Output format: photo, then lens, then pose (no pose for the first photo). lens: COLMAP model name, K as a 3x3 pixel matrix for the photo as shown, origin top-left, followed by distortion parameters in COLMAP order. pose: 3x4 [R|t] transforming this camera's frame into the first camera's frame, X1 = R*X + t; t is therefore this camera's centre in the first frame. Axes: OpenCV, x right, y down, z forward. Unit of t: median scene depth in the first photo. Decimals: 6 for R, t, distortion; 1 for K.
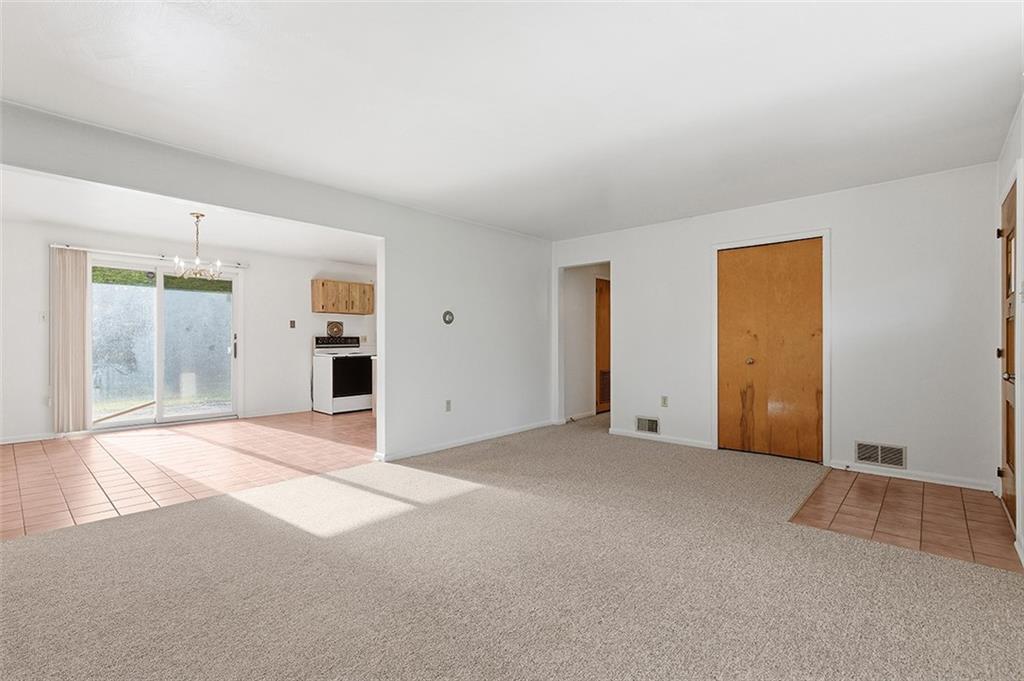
lens RADIAL K [[463.7, 0, 517.2], [0, 463.7, 340.8], [0, 0, 1]] dist [0.001705, 0.000188]
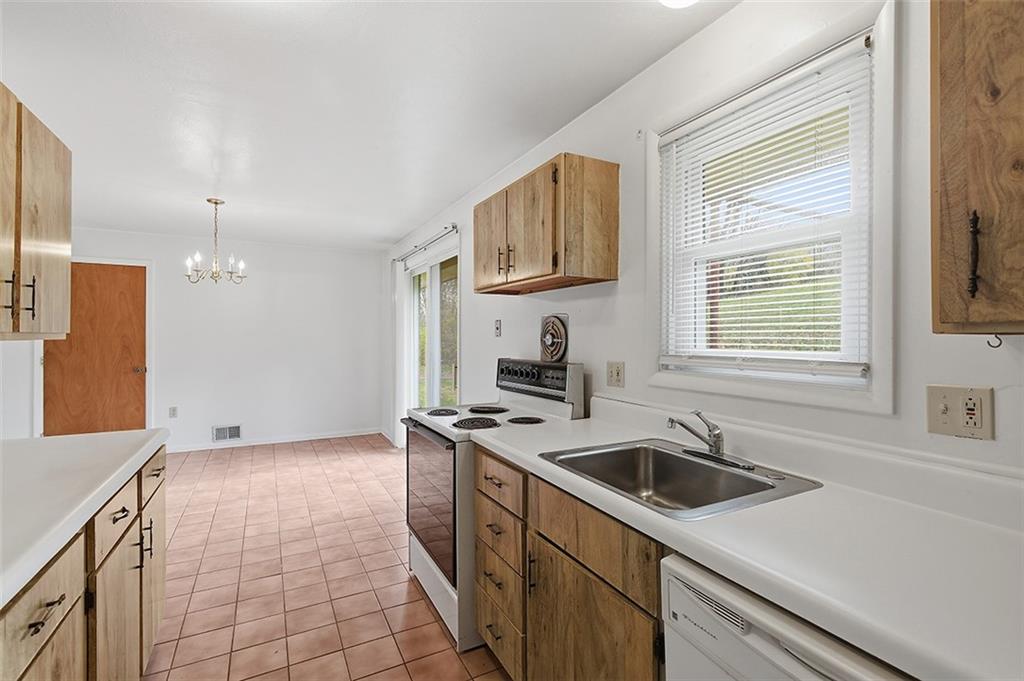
lens RADIAL K [[463.7, 0, 517.2], [0, 463.7, 340.8], [0, 0, 1]] dist [0.001705, 0.000188]
pose [[-0.332229, 0.008120, -0.943164, -0.071210], [-0.002623, 0.999951, 0.009532, -0.025900], [0.943195, 0.005641, -0.332192, 1.090414]]
